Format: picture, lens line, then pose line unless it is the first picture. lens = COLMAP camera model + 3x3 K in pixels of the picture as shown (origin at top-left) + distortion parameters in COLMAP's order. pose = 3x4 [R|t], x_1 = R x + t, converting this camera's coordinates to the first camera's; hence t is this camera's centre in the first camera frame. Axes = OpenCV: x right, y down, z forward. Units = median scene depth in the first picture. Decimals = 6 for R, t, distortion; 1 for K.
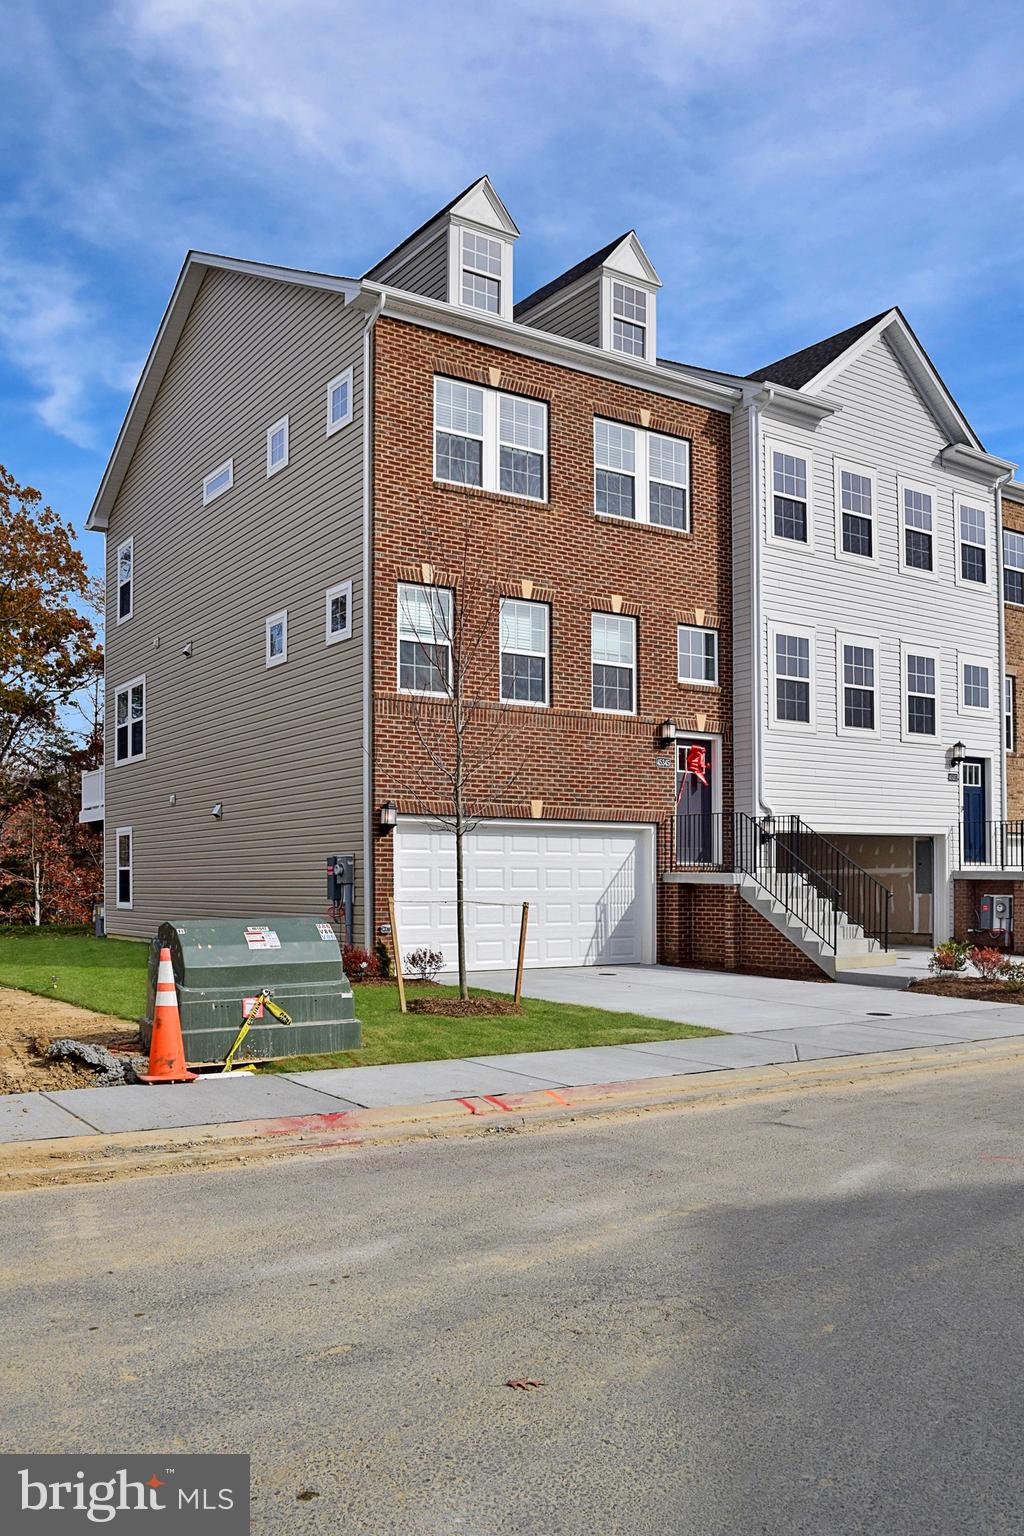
lens RADIAL K [[1286.2, 0, 513.2], [0, 1286.2, 799.0], [0, 0, 1]] dist [-0.045662, -0.000344]
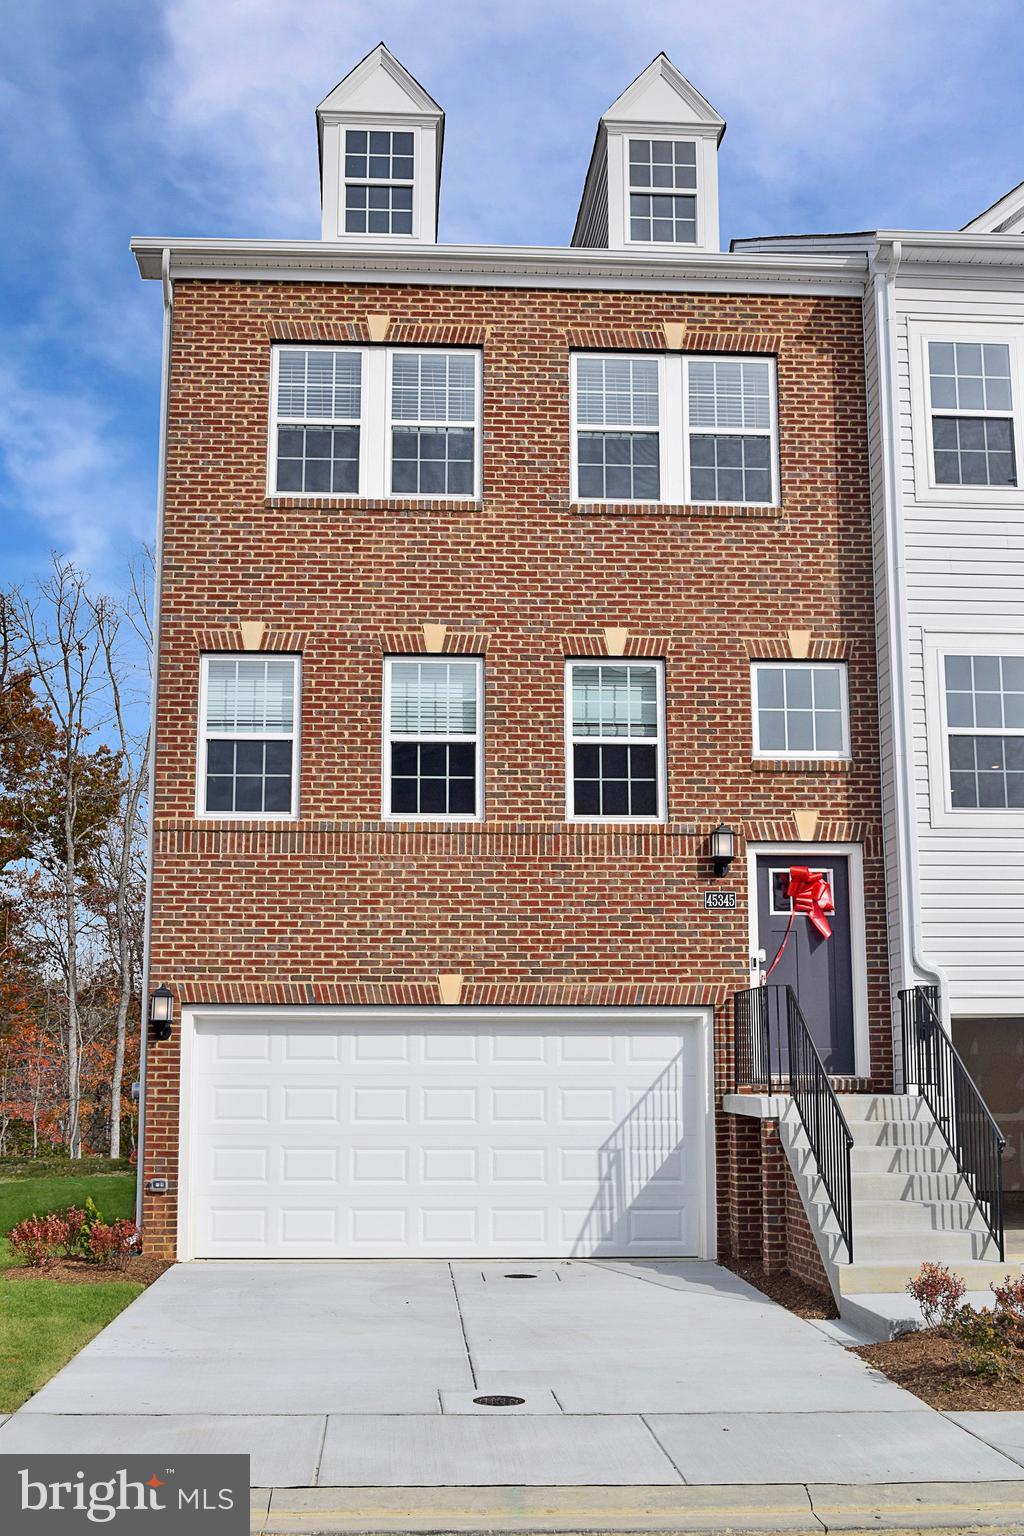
lens RADIAL K [[1700.1, 0, 512.0], [0, 1700.1, 768.0], [0, 0, 1]] dist [-0.019923, -0.013122]
pose [[0.854870, -0.104390, -0.508232, 0.418509], [0.035174, 0.988957, -0.143967, 0.019100], [0.517648, 0.105197, 0.849102, 0.289782]]
